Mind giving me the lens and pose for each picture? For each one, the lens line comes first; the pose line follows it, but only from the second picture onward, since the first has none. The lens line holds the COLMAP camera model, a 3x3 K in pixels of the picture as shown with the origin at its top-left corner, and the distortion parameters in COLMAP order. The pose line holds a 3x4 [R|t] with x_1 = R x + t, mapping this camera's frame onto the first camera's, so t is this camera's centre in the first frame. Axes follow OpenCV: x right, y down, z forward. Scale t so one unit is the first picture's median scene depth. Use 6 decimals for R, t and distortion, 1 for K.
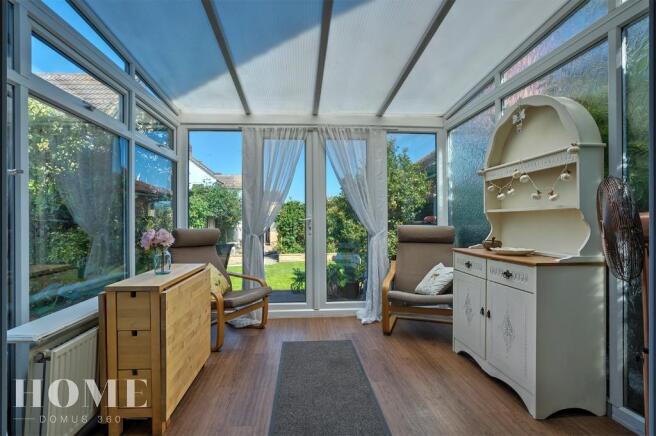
lens RADIAL K [[305.9, 0, 329.3], [0, 305.9, 219.8], [0, 0, 1]] dist [-0.026424, 0.000355]
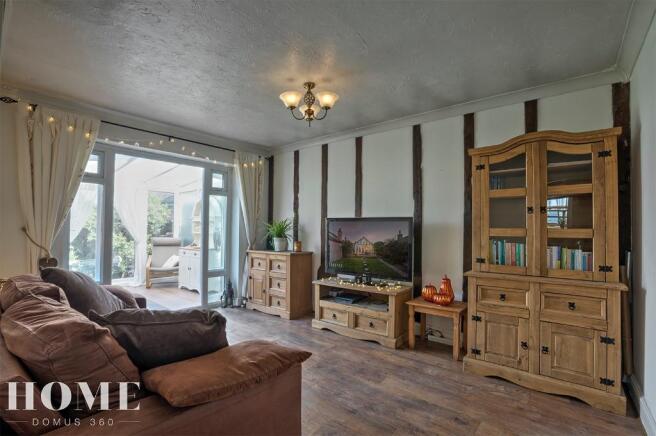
lens RADIAL K [[305.9, 0, 330.4], [0, 305.9, 219.7], [0, 0, 1]] dist [-0.026424, 0.000355]
pose [[0.691214, 0.018426, 0.722415, -0.506065], [-0.005036, 0.999773, -0.020682, -0.082236], [-0.722632, 0.010658, 0.691150, -1.521304]]
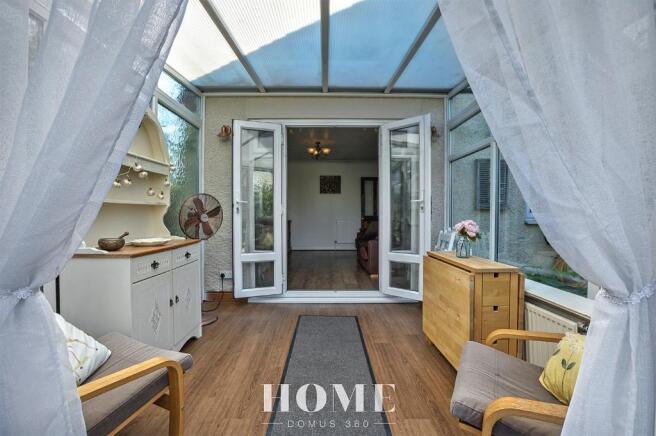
lens RADIAL K [[305.9, 0, 329.9], [0, 305.9, 217.7], [0, 0, 1]] dist [-0.026424, 0.000355]
pose [[-0.996967, -0.002975, 0.077771, -0.030766], [-0.002441, 0.999973, 0.006952, 0.001980], [-0.077790, 0.006742, -0.996947, 0.591490]]
